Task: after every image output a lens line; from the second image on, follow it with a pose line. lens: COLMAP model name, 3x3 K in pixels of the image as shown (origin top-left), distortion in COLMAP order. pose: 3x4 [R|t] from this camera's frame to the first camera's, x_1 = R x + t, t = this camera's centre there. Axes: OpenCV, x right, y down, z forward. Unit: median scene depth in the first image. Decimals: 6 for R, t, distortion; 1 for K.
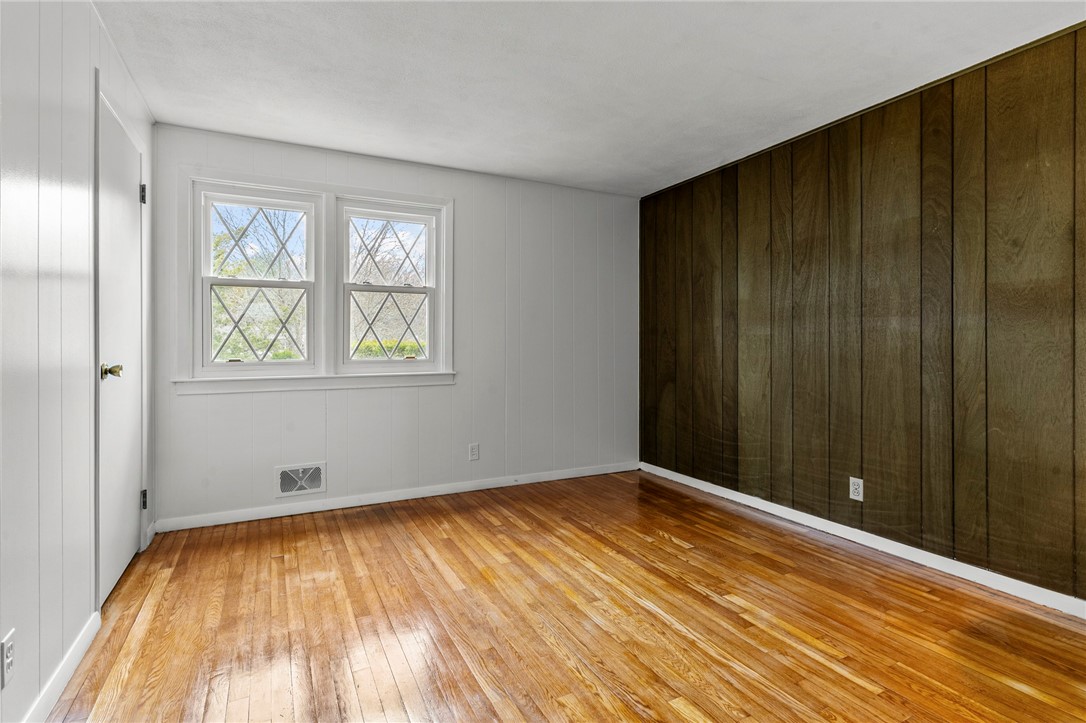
lens RADIAL K [[520.5, 0, 512.8], [0, 520.5, 348.3], [0, 0, 1]] dist [0.001923, 0.001357]
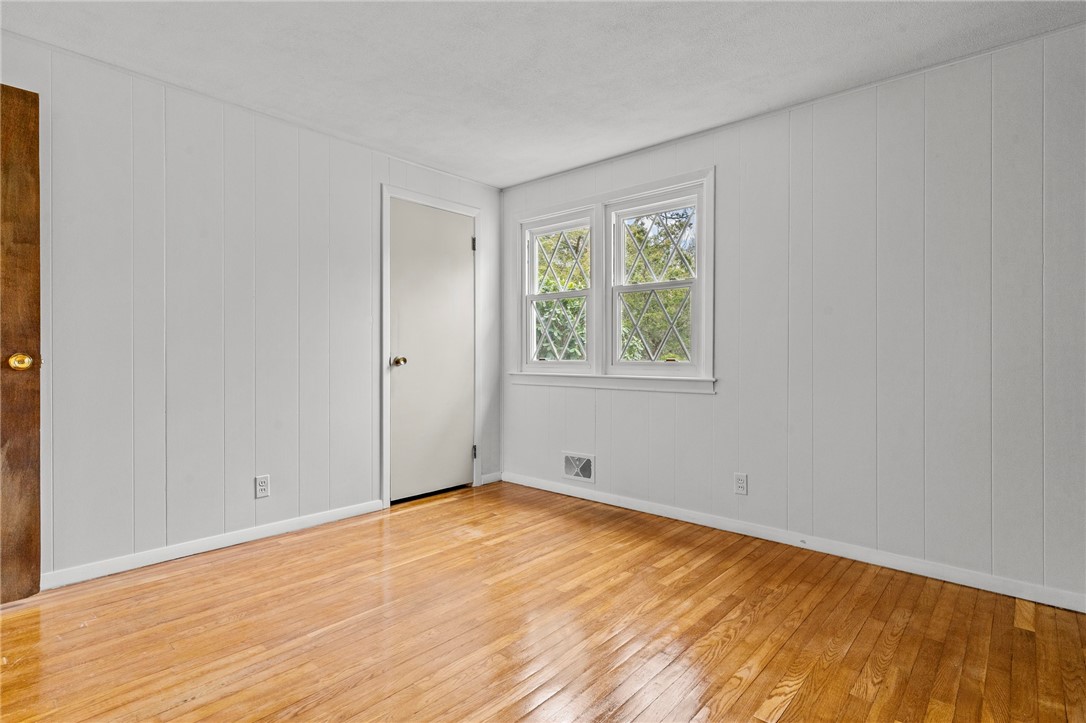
lens RADIAL K [[531.5, 0, 539.8], [0, 531.5, 358.9], [0, 0, 1]] dist [0.004753, 0.001047]
pose [[0.388235, 0.008508, -0.921521, 0.664559], [-0.008680, 0.999947, 0.005575, 0.015158], [0.921520, 0.005834, 0.388288, 0.517827]]
